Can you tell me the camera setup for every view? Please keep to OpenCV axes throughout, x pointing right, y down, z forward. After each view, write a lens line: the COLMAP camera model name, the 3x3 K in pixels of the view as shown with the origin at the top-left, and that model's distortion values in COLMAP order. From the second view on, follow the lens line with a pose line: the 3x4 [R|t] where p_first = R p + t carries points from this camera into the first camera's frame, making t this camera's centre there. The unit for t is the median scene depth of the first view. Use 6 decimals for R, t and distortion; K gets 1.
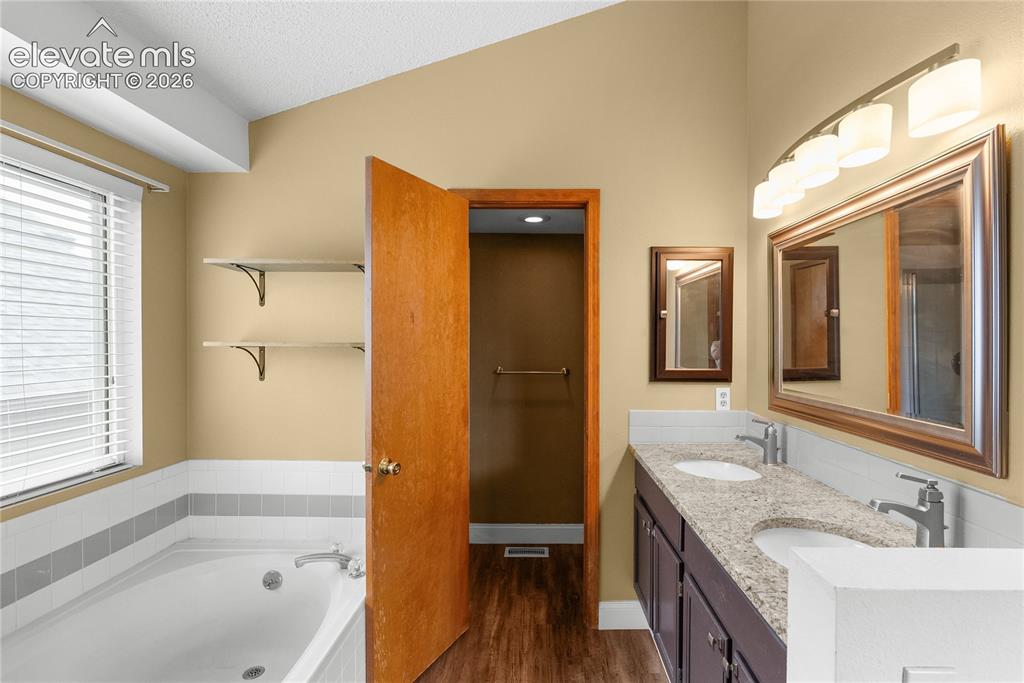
lens RADIAL K [[446.9, 0, 512.0], [0, 446.9, 341.5], [0, 0, 1]] dist [-0.011715, -0.000005]
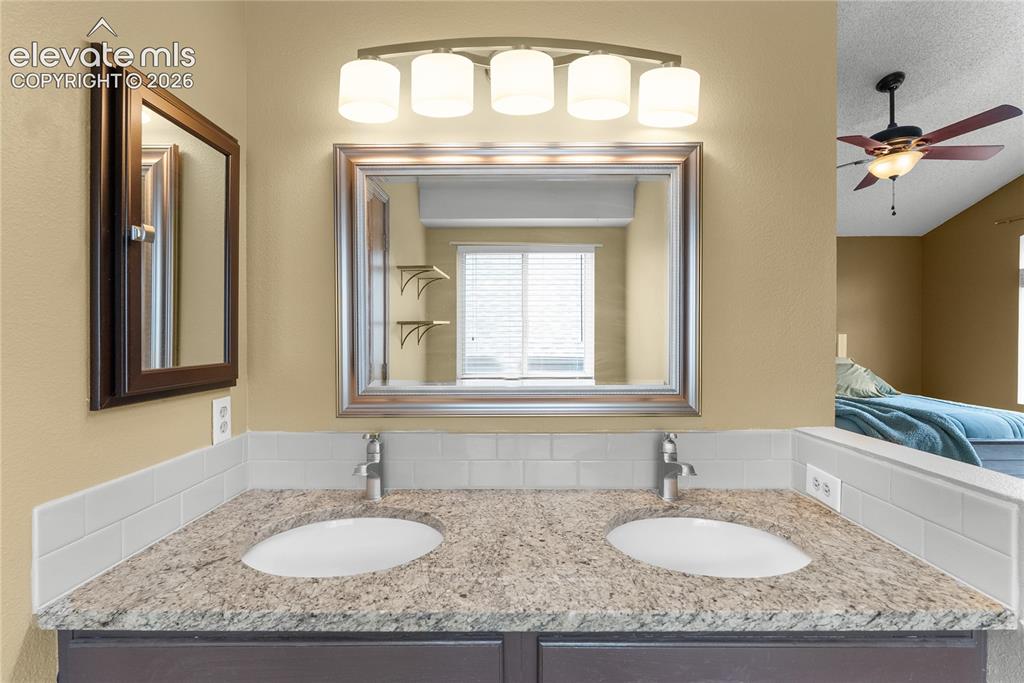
lens RADIAL K [[446.9, 0, 512.0], [0, 446.9, 341.5], [0, 0, 1]] dist [-0.011715, -0.000005]
pose [[-0.047326, 0.002144, 0.998877, -0.095173], [0.006574, 0.999977, -0.001835, 0.053331], [-0.998858, 0.006479, -0.047339, 0.914296]]
